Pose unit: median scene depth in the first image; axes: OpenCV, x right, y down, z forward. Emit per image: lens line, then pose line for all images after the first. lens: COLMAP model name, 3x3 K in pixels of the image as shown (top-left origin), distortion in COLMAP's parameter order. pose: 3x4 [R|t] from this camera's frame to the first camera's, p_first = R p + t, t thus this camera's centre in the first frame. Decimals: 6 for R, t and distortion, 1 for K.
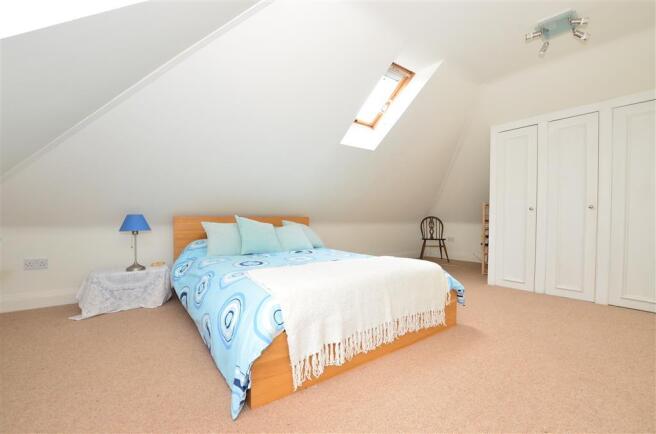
lens RADIAL K [[292.3, 0, 328.6], [0, 292.3, 220.2], [0, 0, 1]] dist [-0.021921, 0.000029]
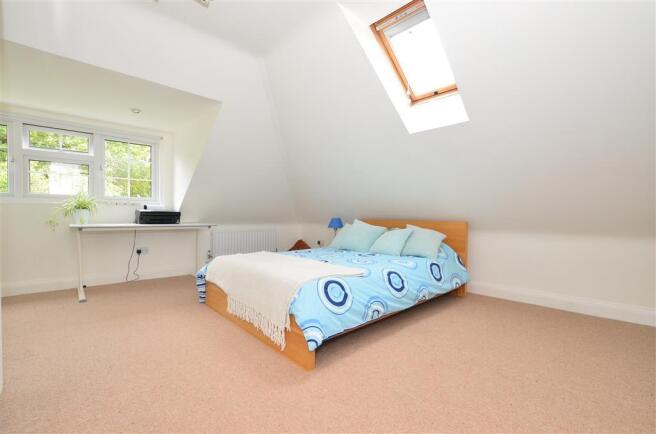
lens RADIAL K [[292.3, 0, 328.6], [0, 292.3, 220.2], [0, 0, 1]] dist [-0.021921, 0.000029]
pose [[0.064842, 0.001511, -0.997894, 0.993124], [-0.015880, 0.999874, 0.000482, -0.006958], [0.997769, 0.015815, 0.064857, 0.865042]]
